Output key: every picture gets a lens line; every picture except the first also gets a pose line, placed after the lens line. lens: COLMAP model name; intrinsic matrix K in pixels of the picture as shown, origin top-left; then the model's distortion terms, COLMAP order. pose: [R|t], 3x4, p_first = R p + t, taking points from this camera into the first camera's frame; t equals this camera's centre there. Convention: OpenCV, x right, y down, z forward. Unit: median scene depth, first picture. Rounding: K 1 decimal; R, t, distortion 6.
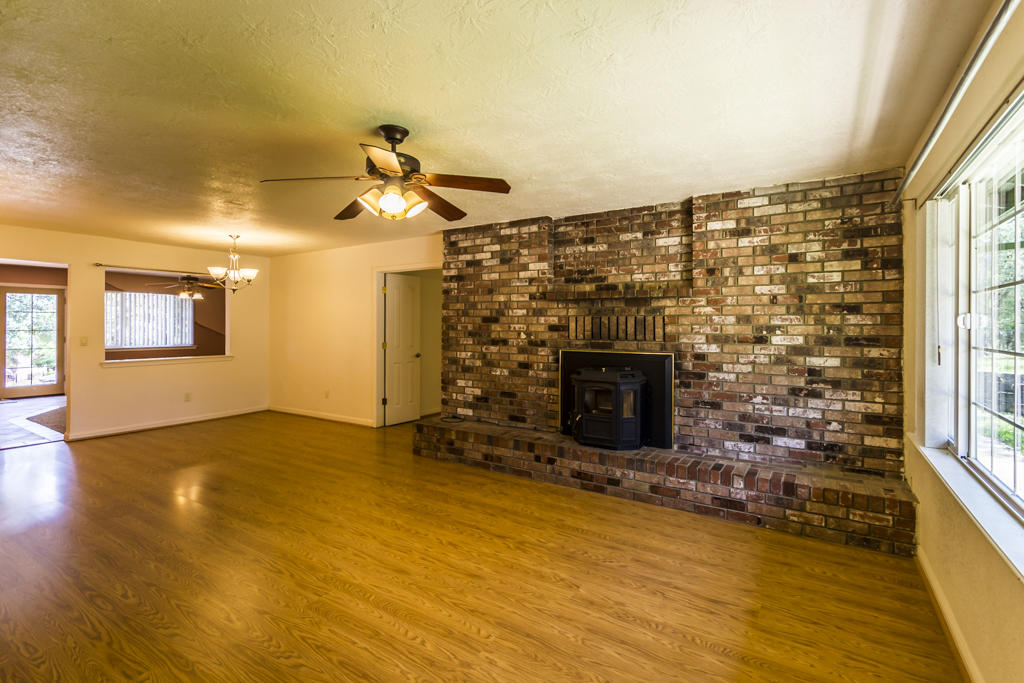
lens RADIAL K [[477.7, 0, 526.0], [0, 477.7, 324.0], [0, 0, 1]] dist [-0.001298, 0.000548]
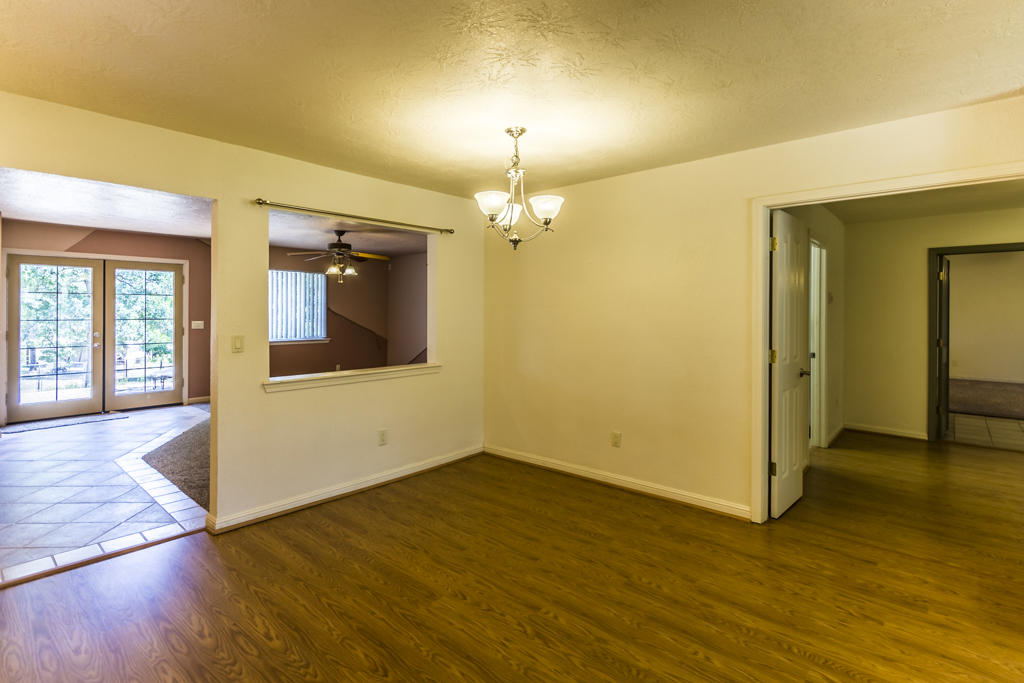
lens RADIAL K [[477.7, 0, 488.3], [0, 477.7, 310.0], [0, 0, 1]] dist [-0.001298, 0.000548]
pose [[0.986065, -0.000218, -0.166361, -0.652388], [0.000292, 1.000000, 0.000420, -0.002854], [0.166361, -0.000462, 0.986065, 0.602501]]
